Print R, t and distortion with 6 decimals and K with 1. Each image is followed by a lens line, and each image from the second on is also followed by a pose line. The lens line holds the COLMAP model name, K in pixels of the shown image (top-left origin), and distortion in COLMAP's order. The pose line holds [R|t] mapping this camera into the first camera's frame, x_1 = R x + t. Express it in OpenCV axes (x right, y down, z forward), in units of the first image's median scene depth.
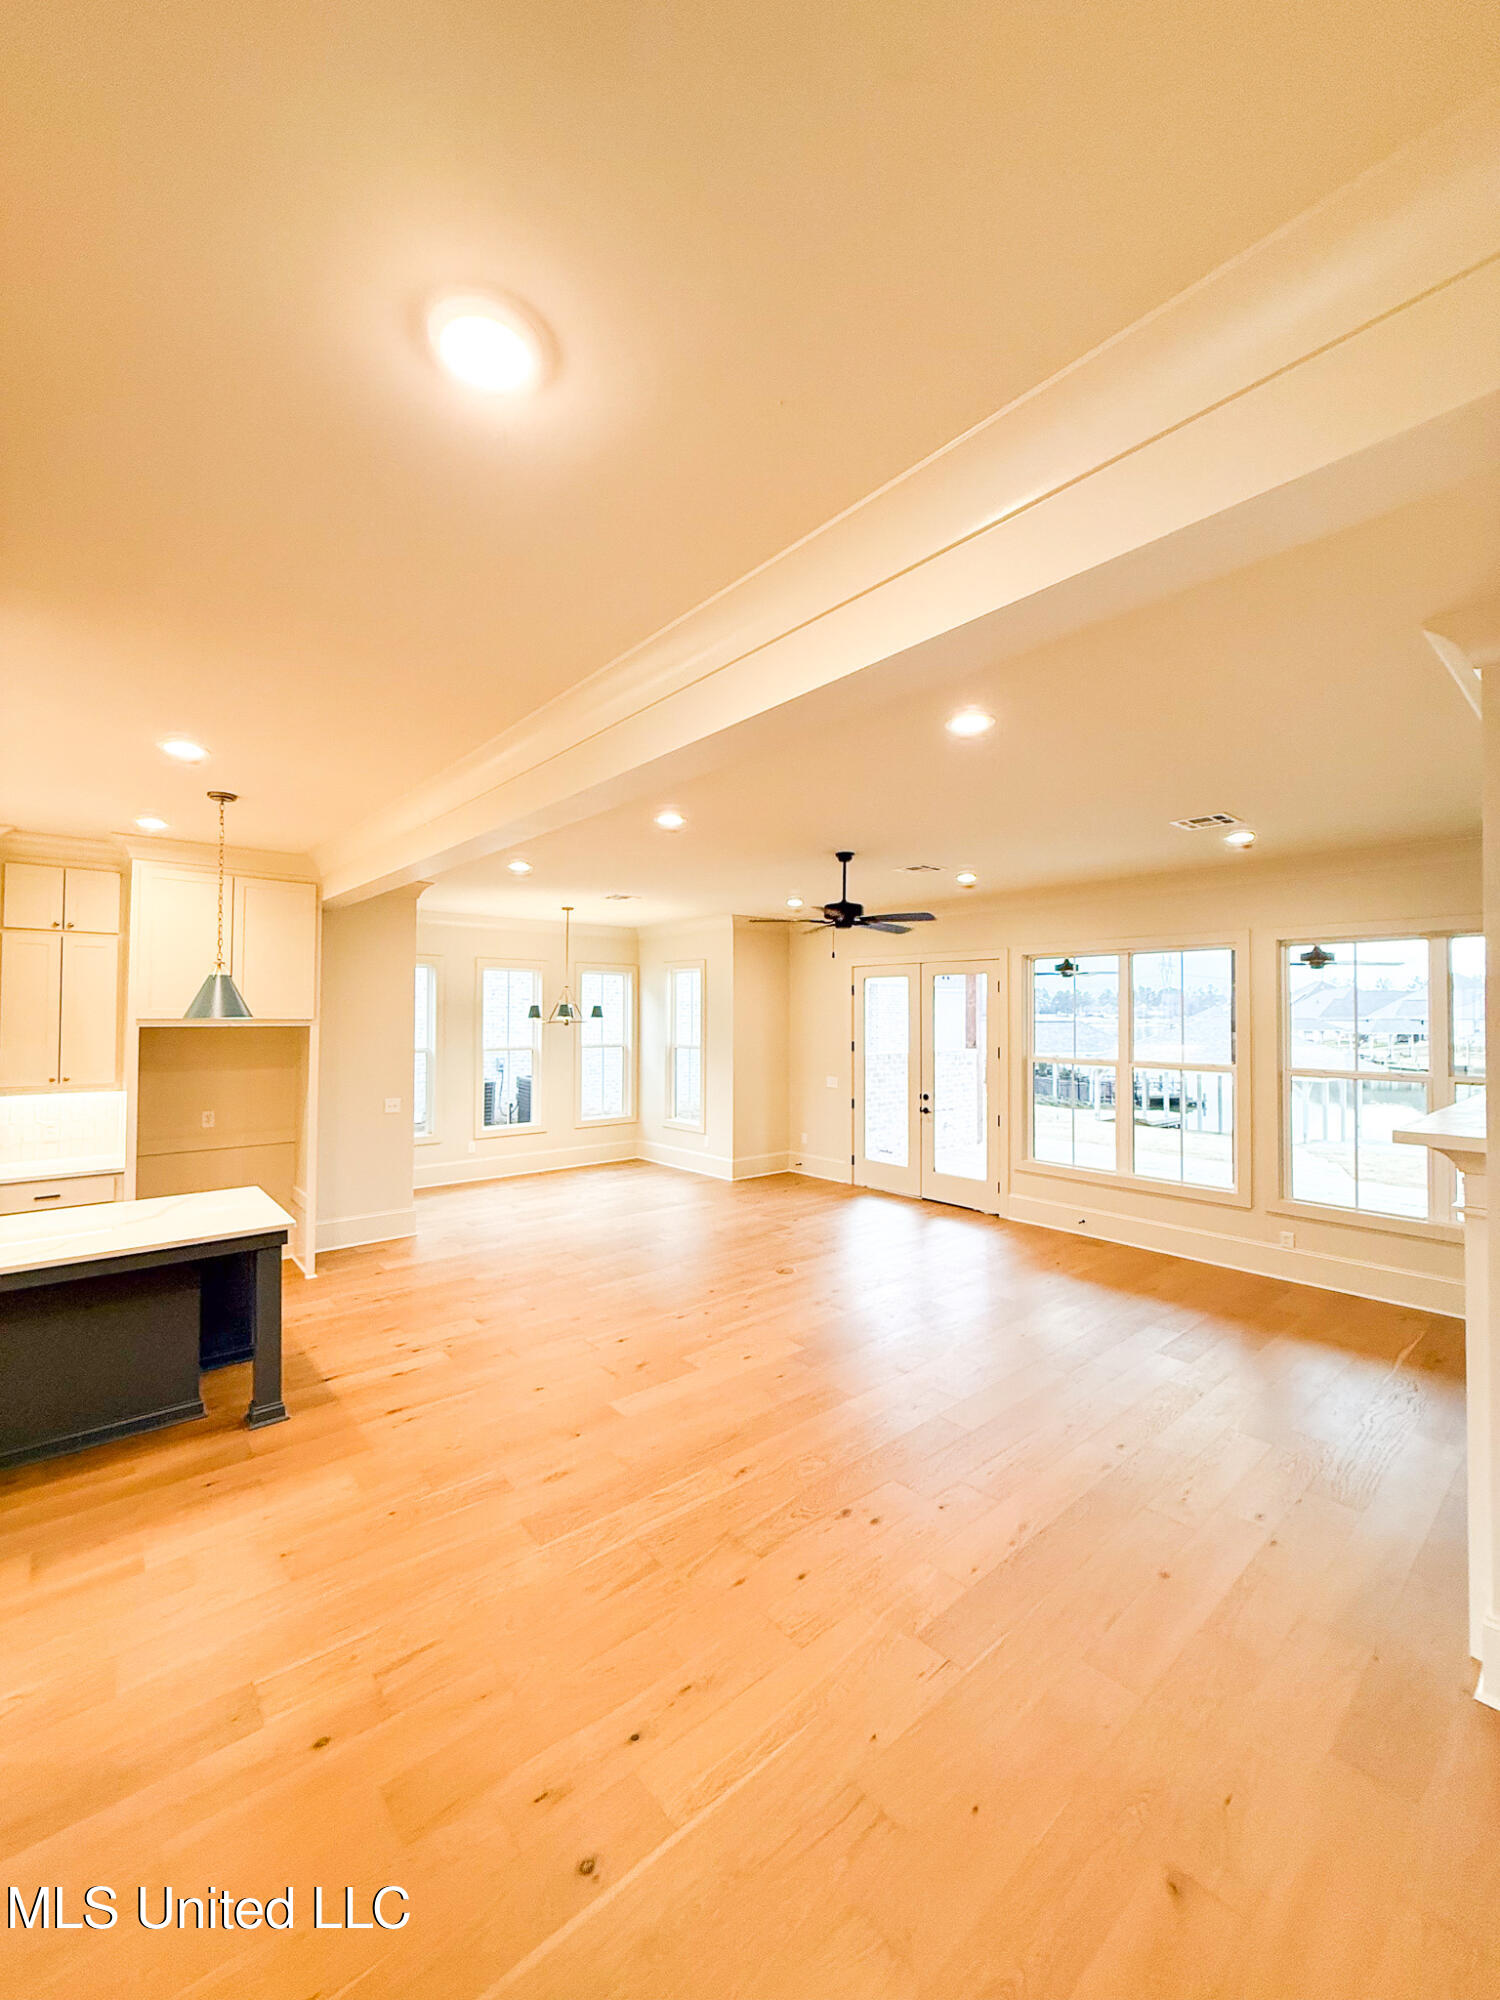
lens RADIAL K [[793.1, 0, 745.9], [0, 793.1, 997.4], [0, 0, 1]] dist [-0.000351, 0.000017]
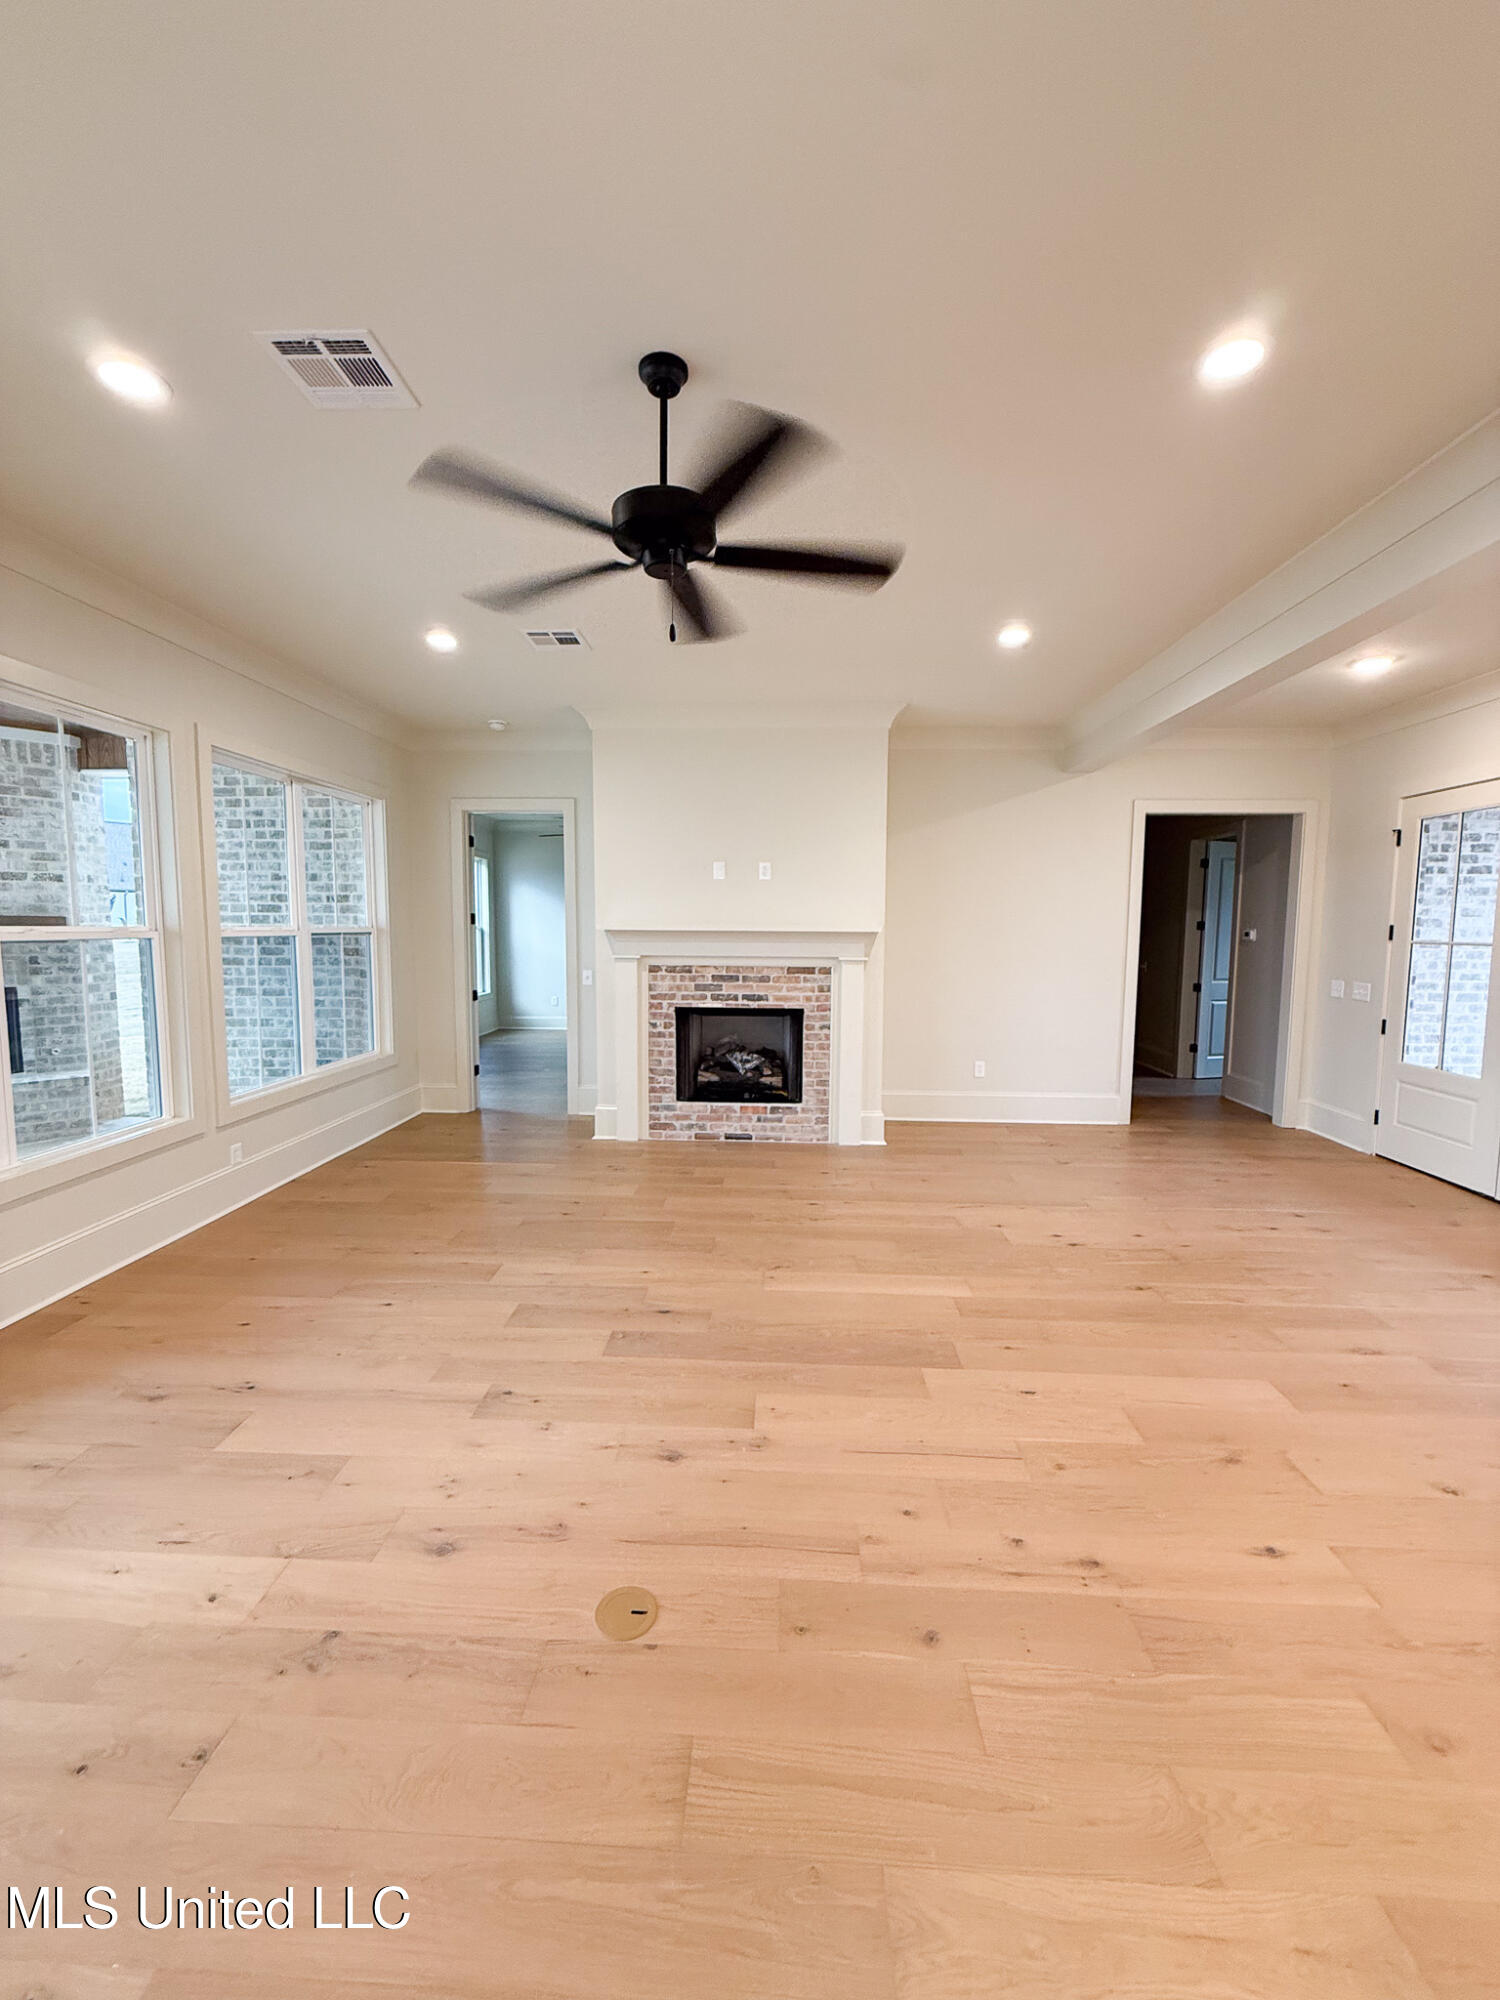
lens RADIAL K [[793.1, 0, 748.2], [0, 793.1, 997.5], [0, 0, 1]] dist [-0.000351, 0.000017]
pose [[-0.728800, -0.071476, 0.680986, -0.117804], [-0.025799, 0.996697, 0.077002, 0.056407], [-0.684240, 0.038550, -0.728237, 0.794264]]
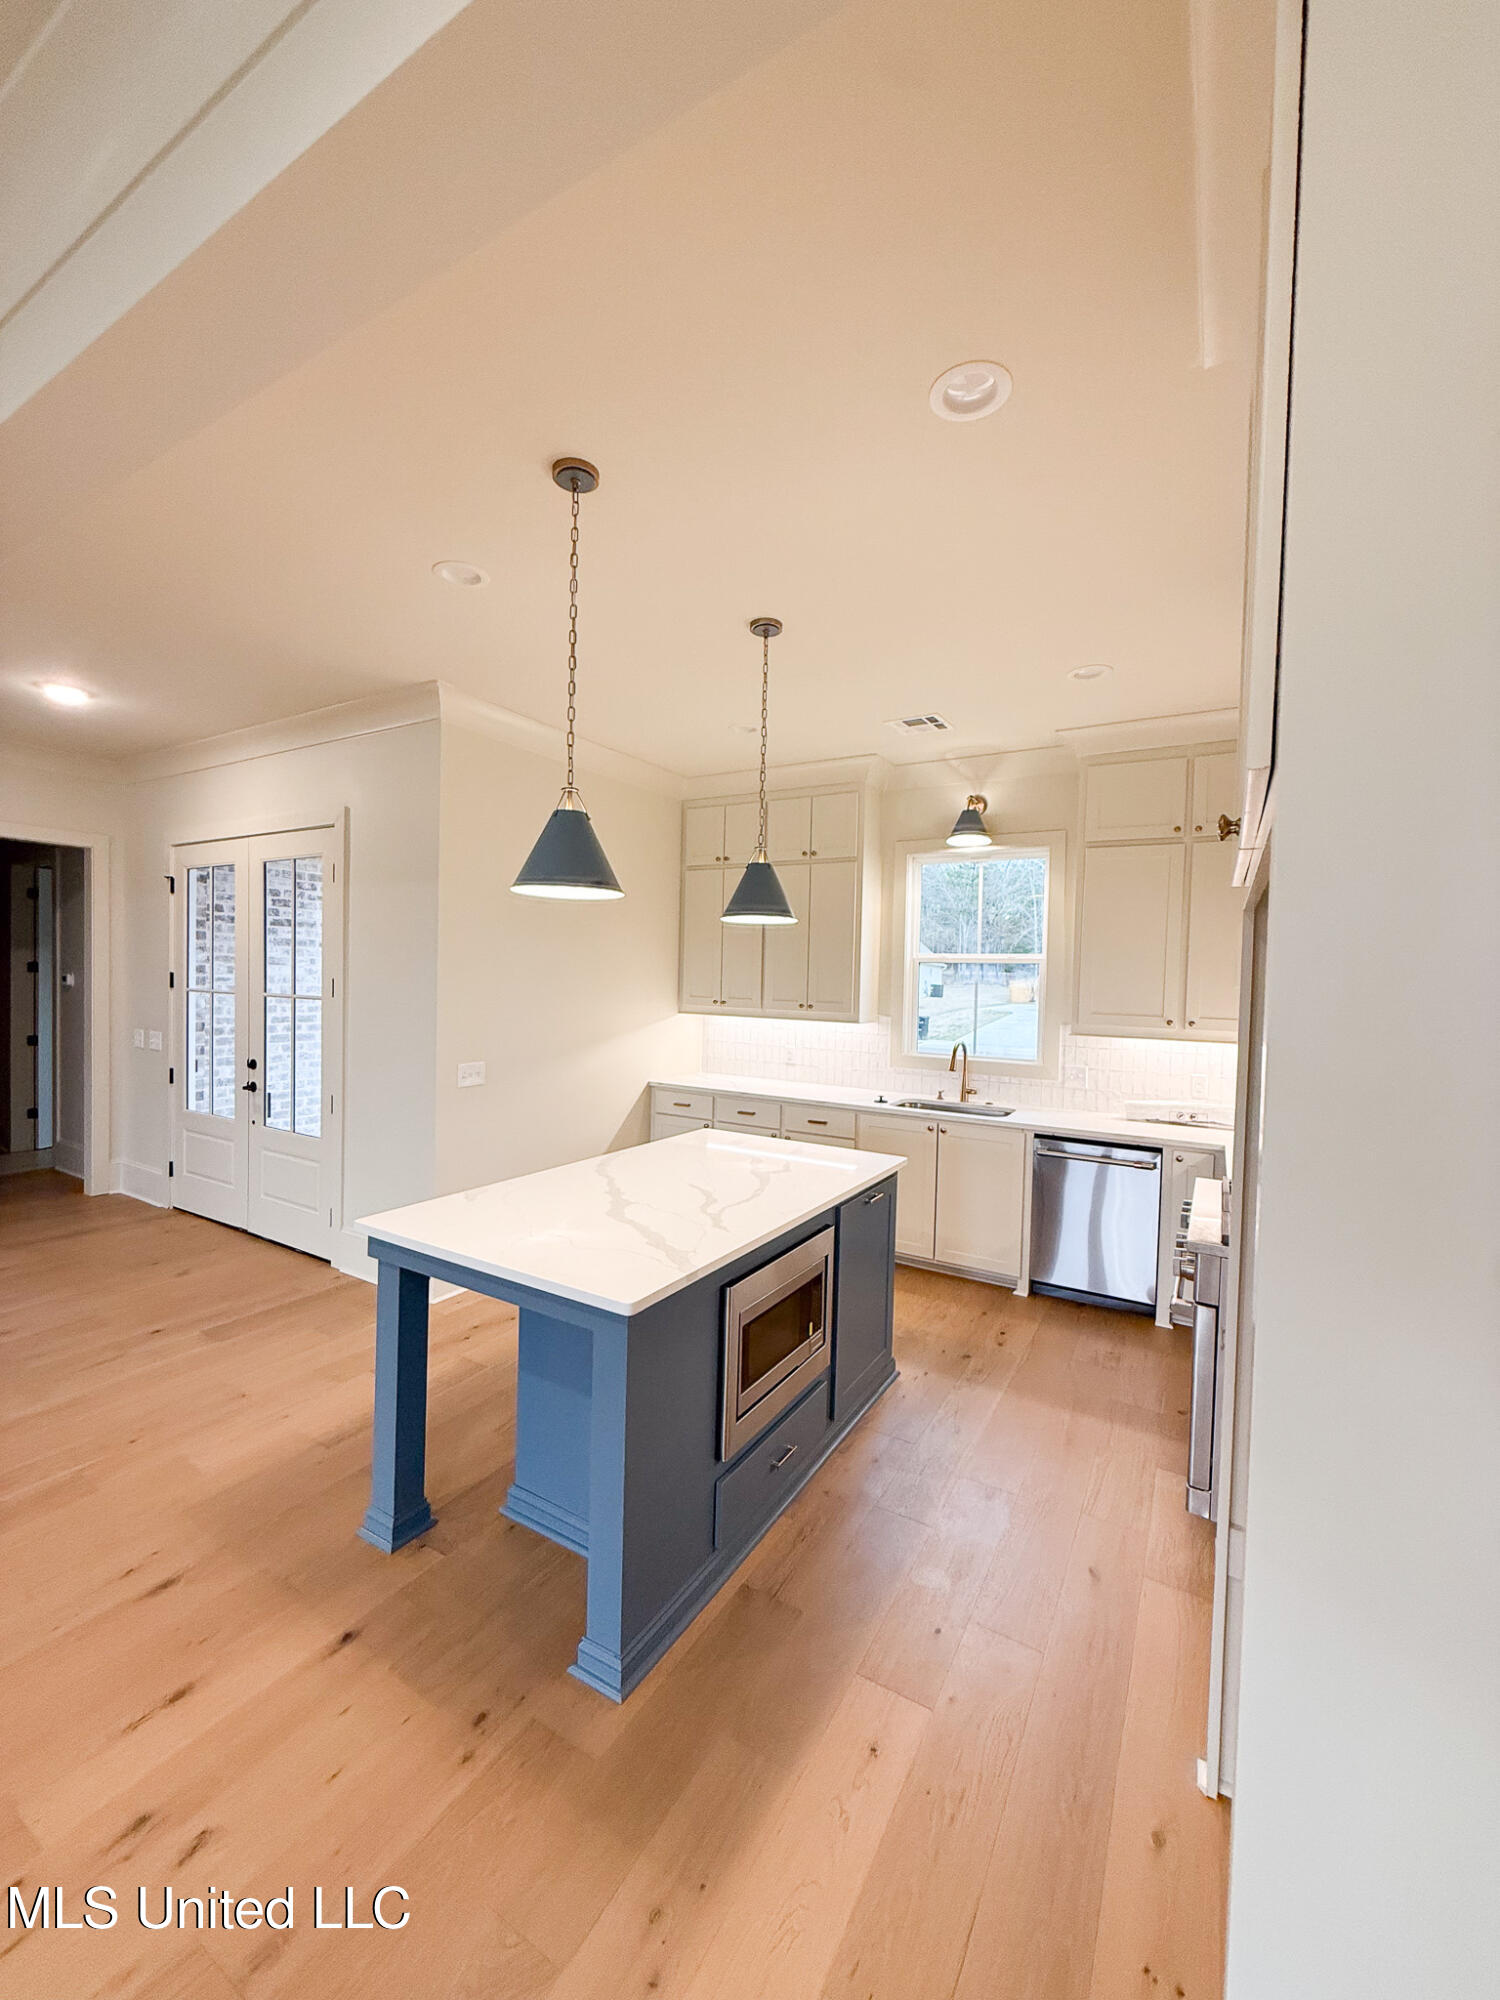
lens RADIAL K [[793.1, 0, 743.8], [0, 793.1, 1004.8], [0, 0, 1]] dist [-0.000351, 0.000017]
pose [[-0.947873, -0.016676, -0.318211, -0.281530], [-0.021523, 0.999700, 0.011721, 0.043083], [0.317920, 0.017959, -0.947947, 0.718194]]
